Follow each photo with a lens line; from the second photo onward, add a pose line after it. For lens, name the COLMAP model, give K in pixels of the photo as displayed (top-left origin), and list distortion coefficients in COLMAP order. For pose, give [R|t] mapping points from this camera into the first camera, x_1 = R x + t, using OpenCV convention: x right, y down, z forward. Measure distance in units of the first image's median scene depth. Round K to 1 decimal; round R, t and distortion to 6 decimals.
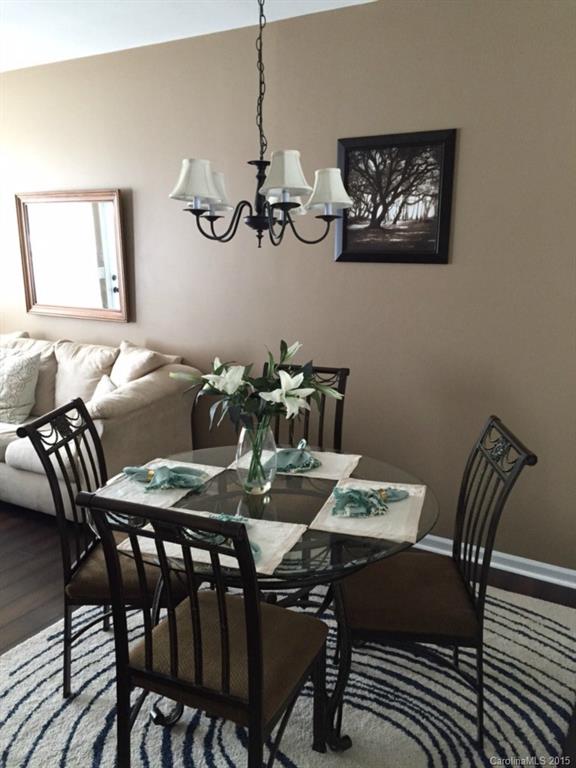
lens RADIAL K [[628.4, 0, 288.0], [0, 628.4, 384.0], [0, 0, 1]] dist [0.059440, -0.117337]
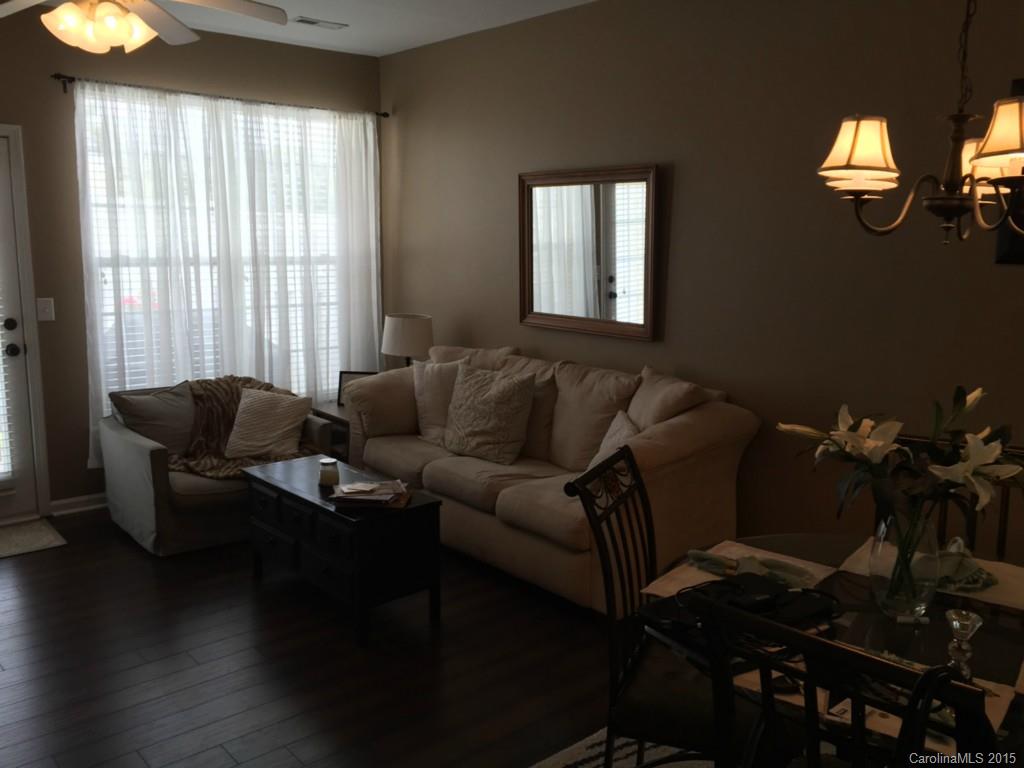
lens RADIAL K [[837.9, 0, 512.0], [0, 837.9, 384.0], [0, 0, 1]] dist [0.059440, -0.117337]
pose [[0.942723, 0.057720, -0.328544, -0.115630], [-0.071212, 0.997035, -0.029170, -0.009633], [0.325887, 0.050895, 0.944038, 0.022834]]
